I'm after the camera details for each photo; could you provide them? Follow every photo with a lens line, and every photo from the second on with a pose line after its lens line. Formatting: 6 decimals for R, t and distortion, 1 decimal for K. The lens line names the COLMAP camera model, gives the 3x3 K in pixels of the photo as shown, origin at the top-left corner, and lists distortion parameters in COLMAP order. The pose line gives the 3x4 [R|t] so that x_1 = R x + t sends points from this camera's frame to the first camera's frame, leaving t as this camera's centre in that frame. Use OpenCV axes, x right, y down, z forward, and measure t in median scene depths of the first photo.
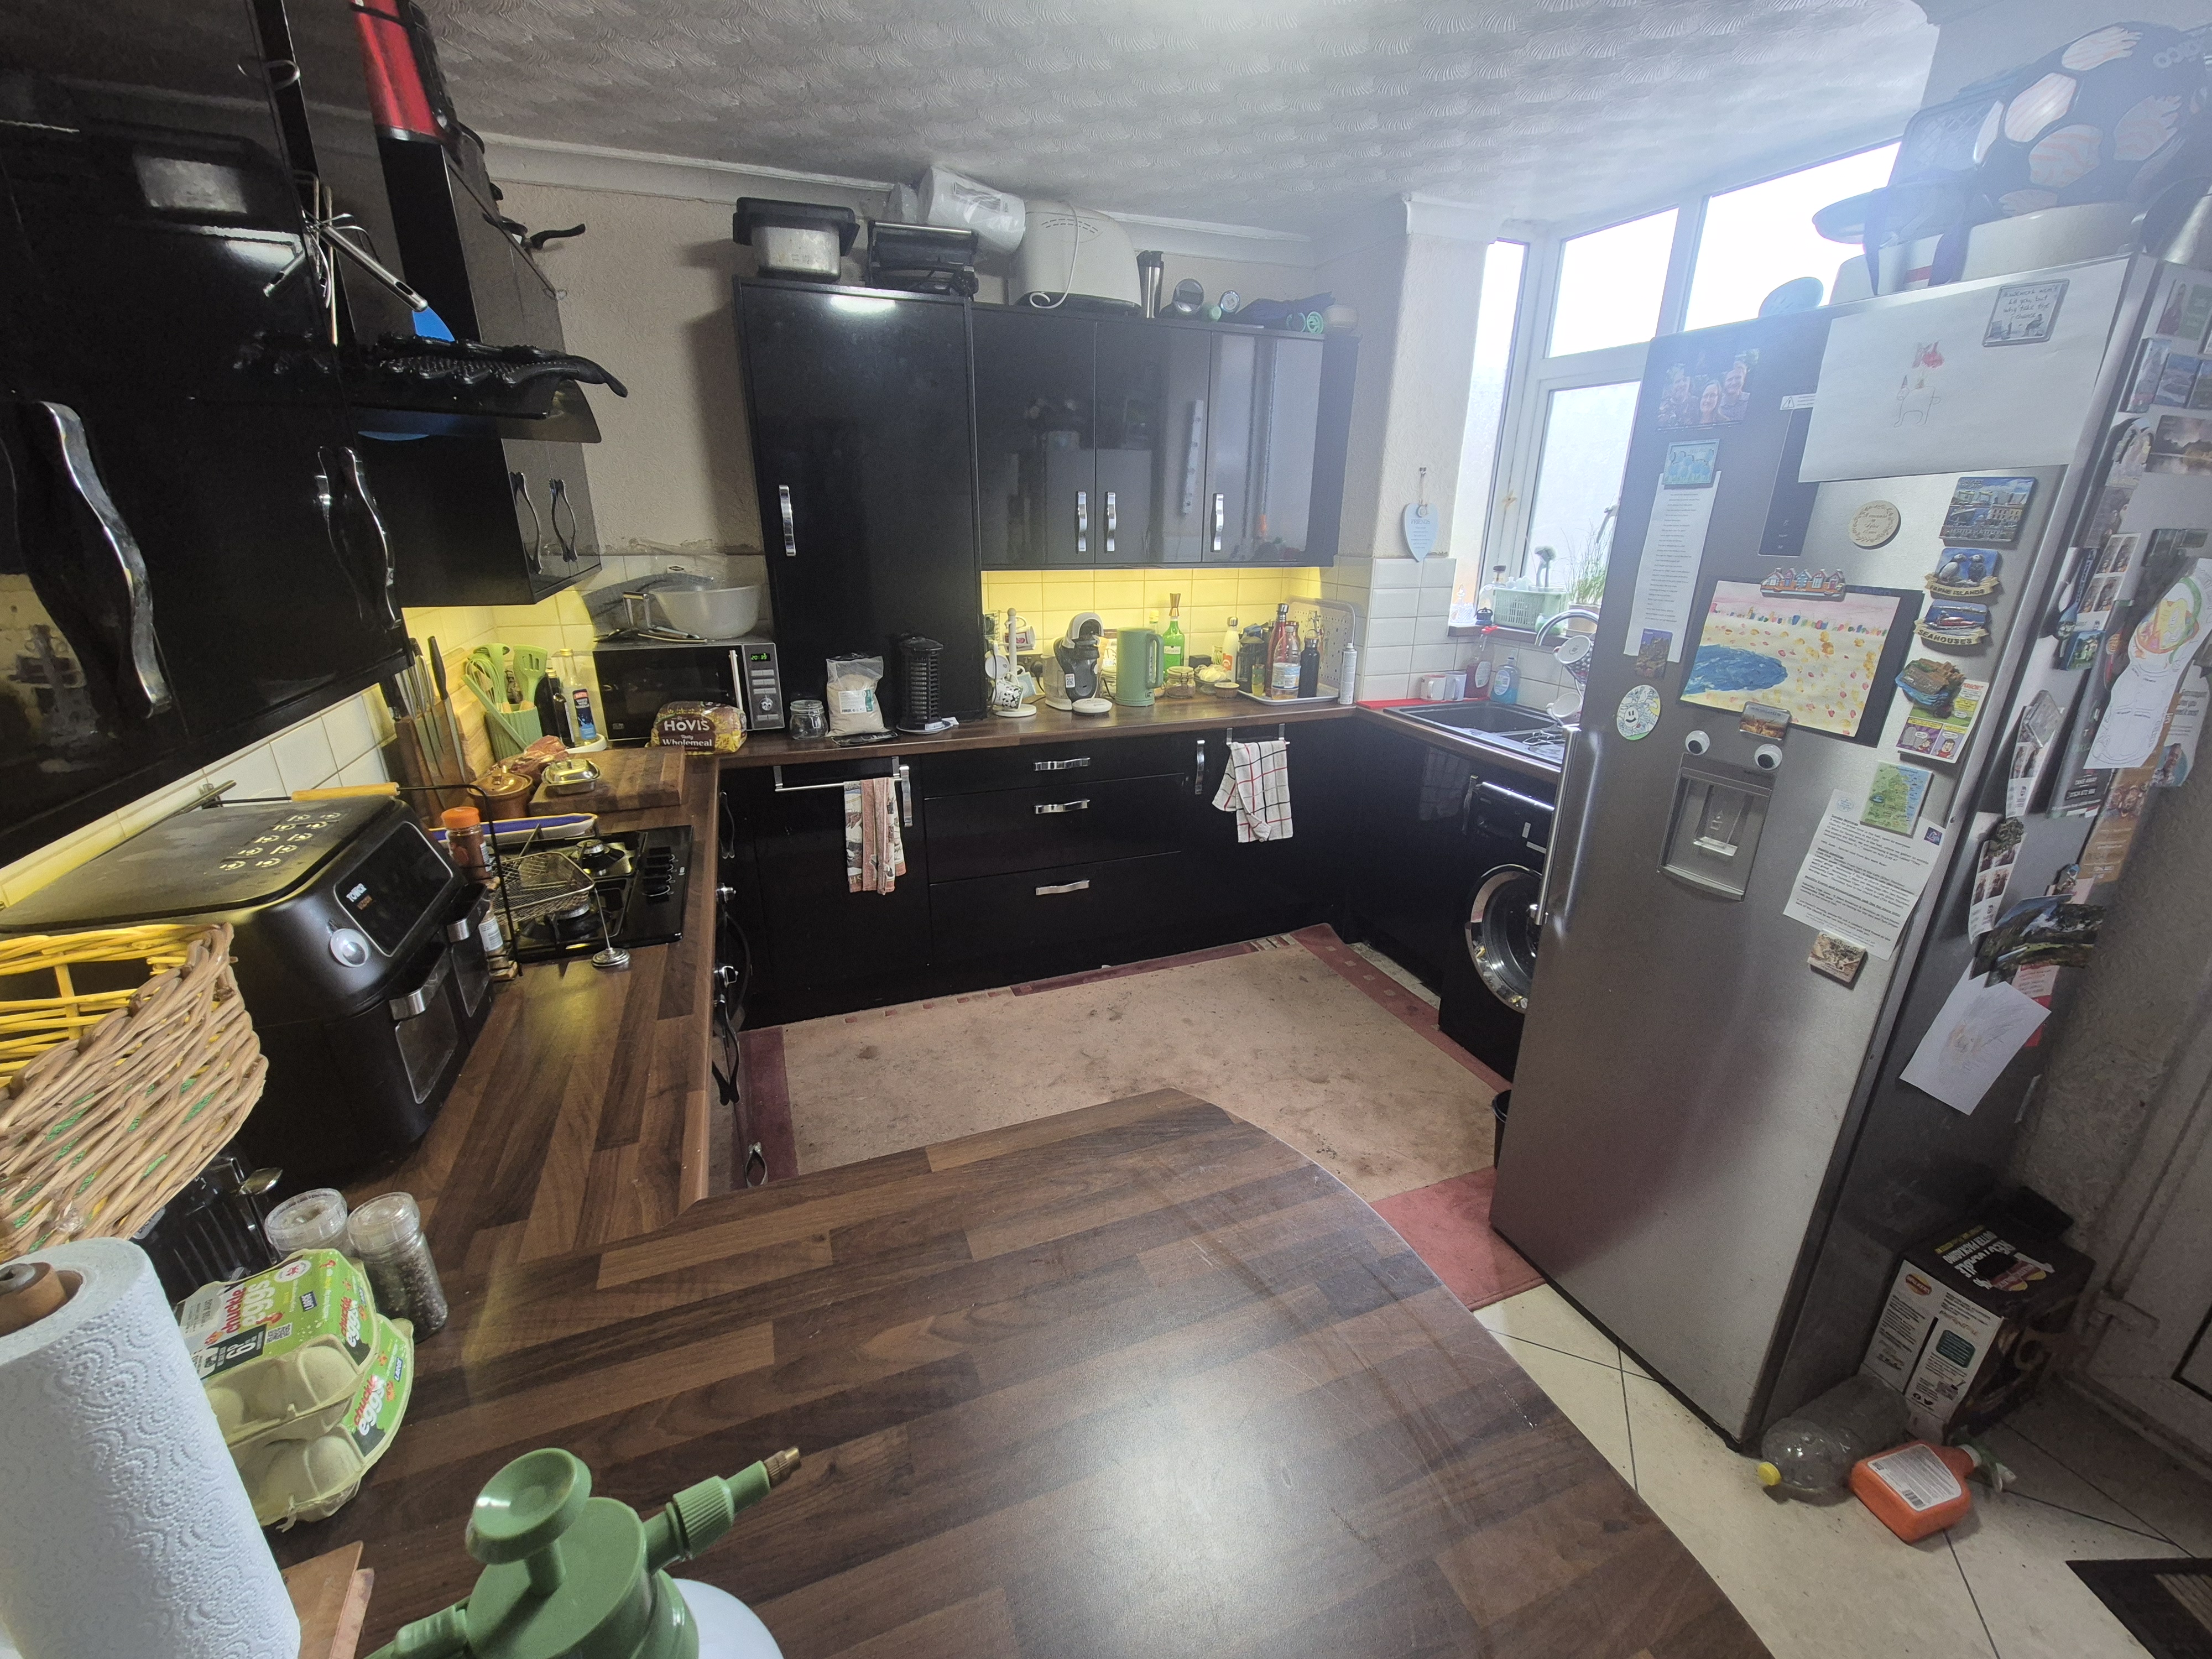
lens RADIAL K [[896.4, 0, 1108.6], [0, 896.4, 834.0], [0, 0, 1]] dist [0.000576, 0.000415]
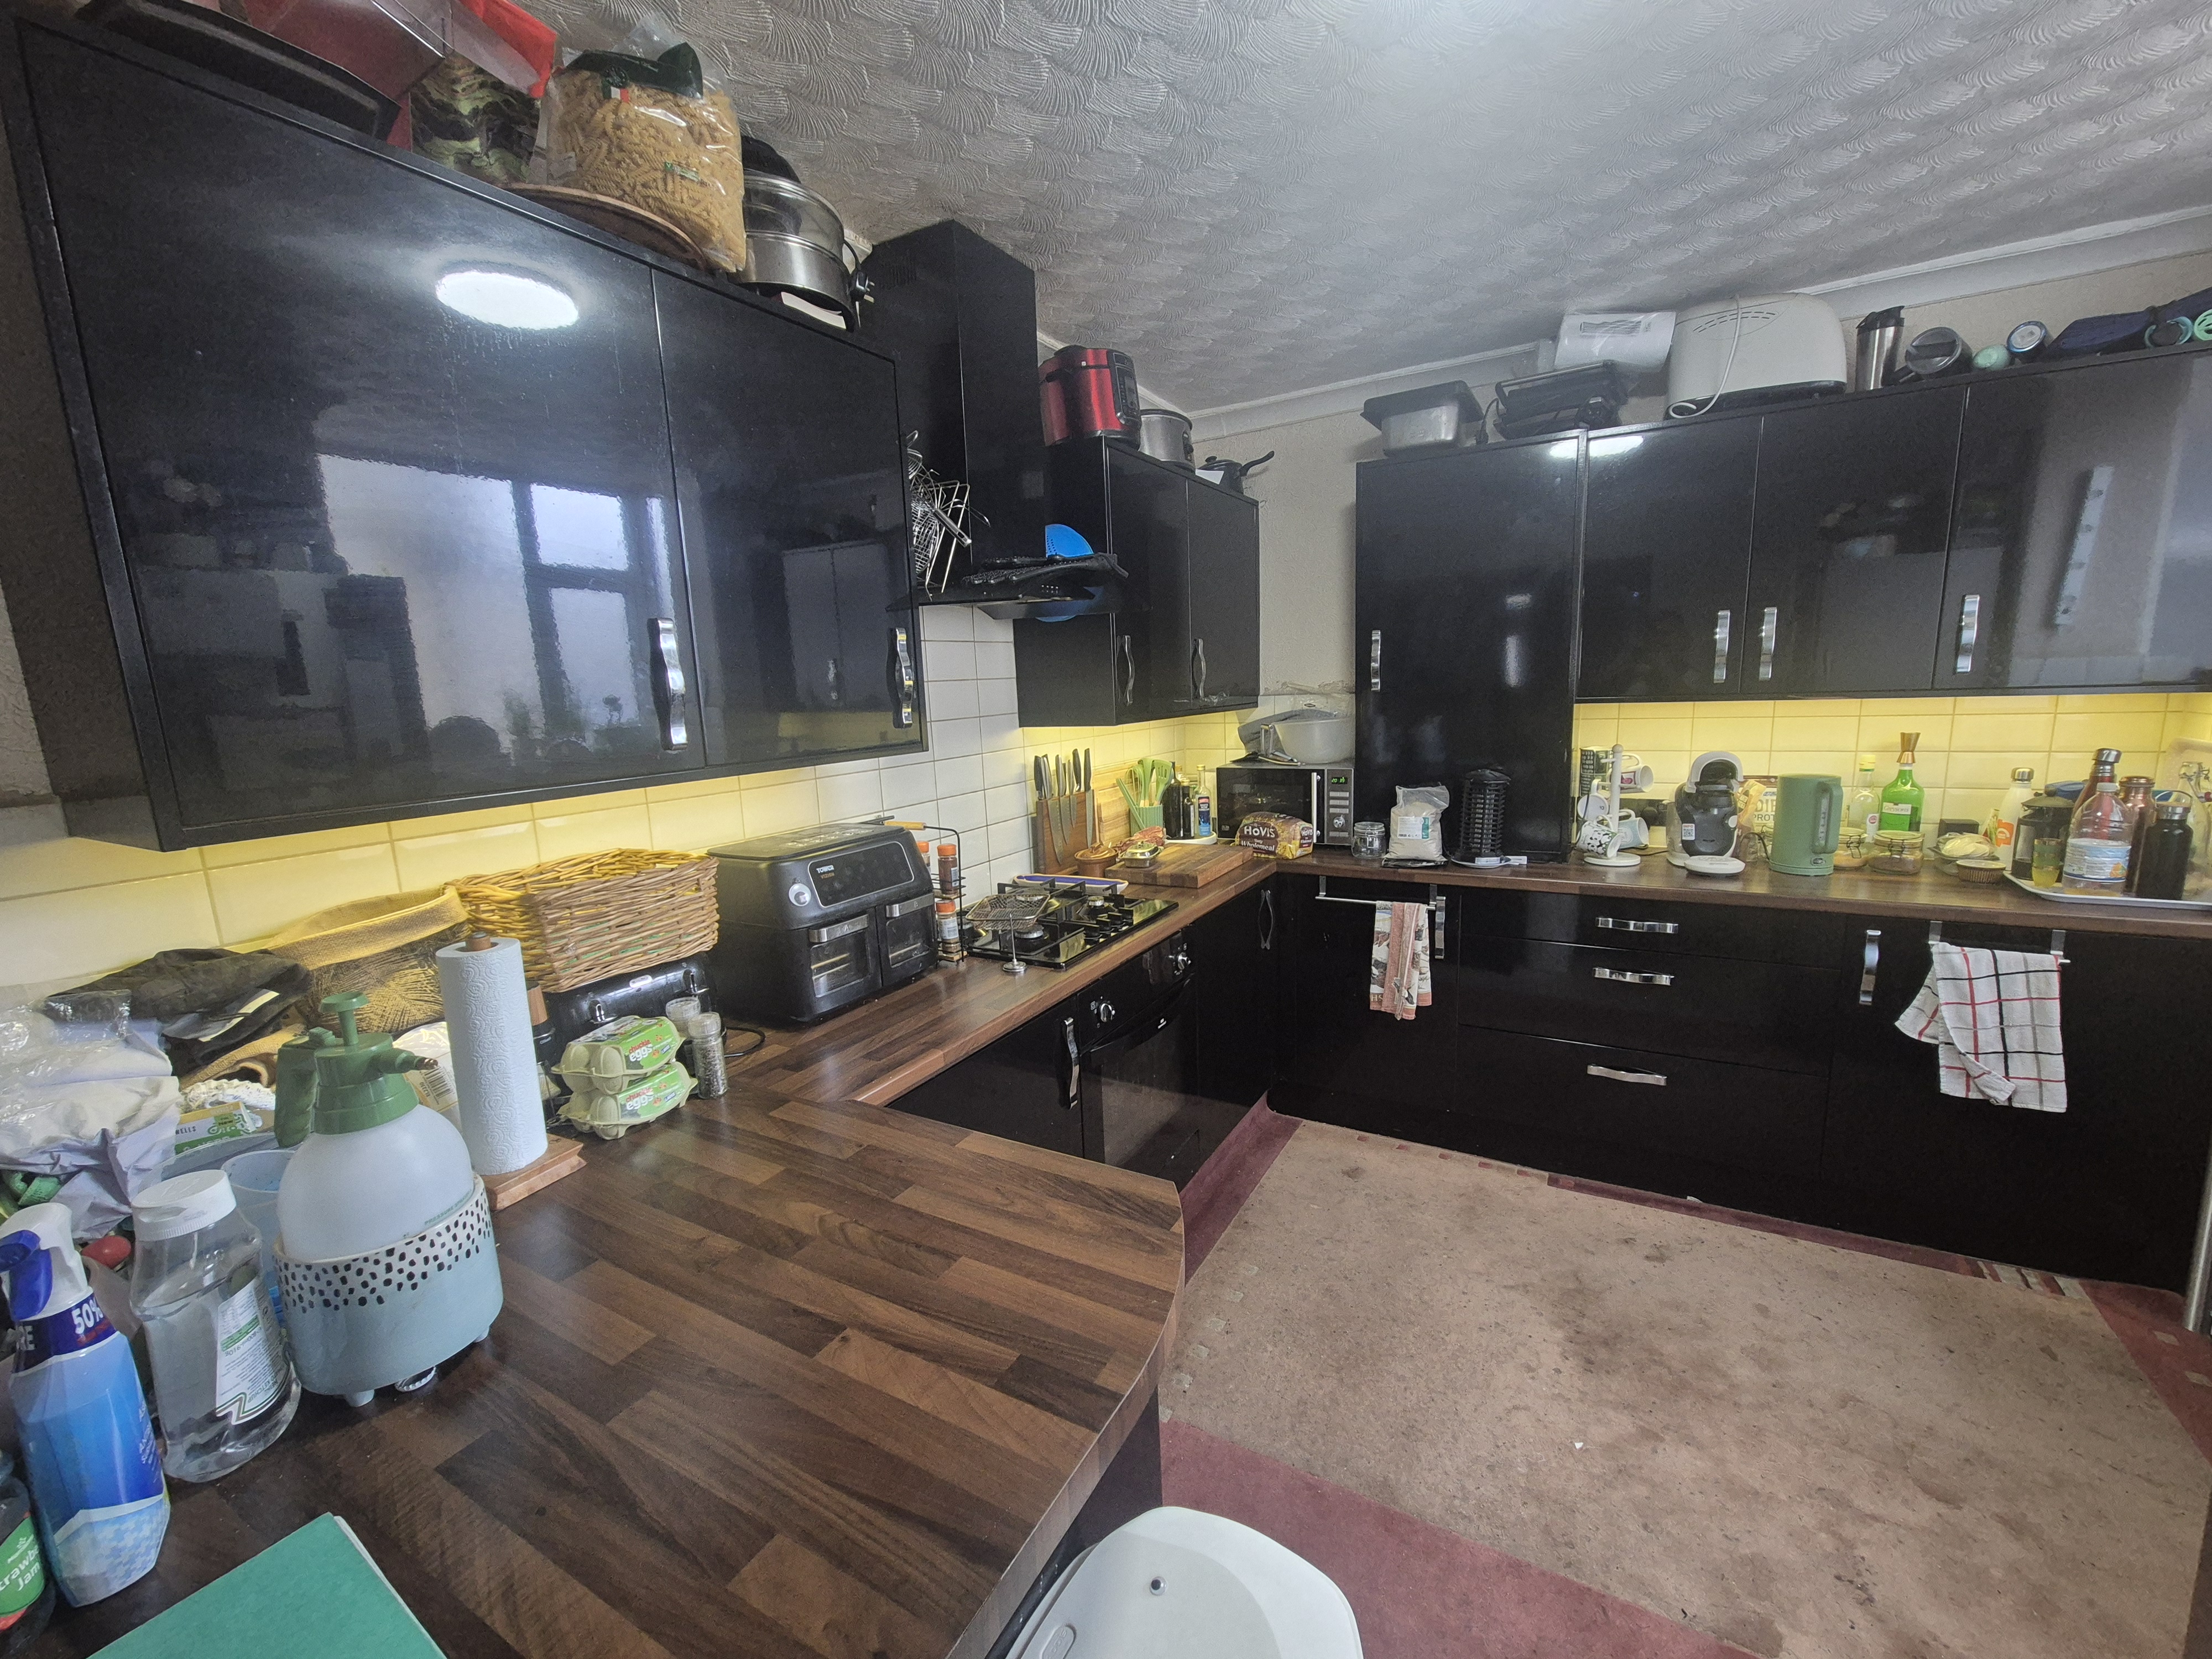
lens RADIAL K [[896.4, 0, 1116.8], [0, 896.4, 835.2], [0, 0, 1]] dist [0.000576, 0.000415]
pose [[0.634362, 0.099179, -0.766648, 0.270945], [-0.216783, 0.974765, -0.053274, -0.010000], [0.742018, 0.199991, 0.639854, 0.085423]]
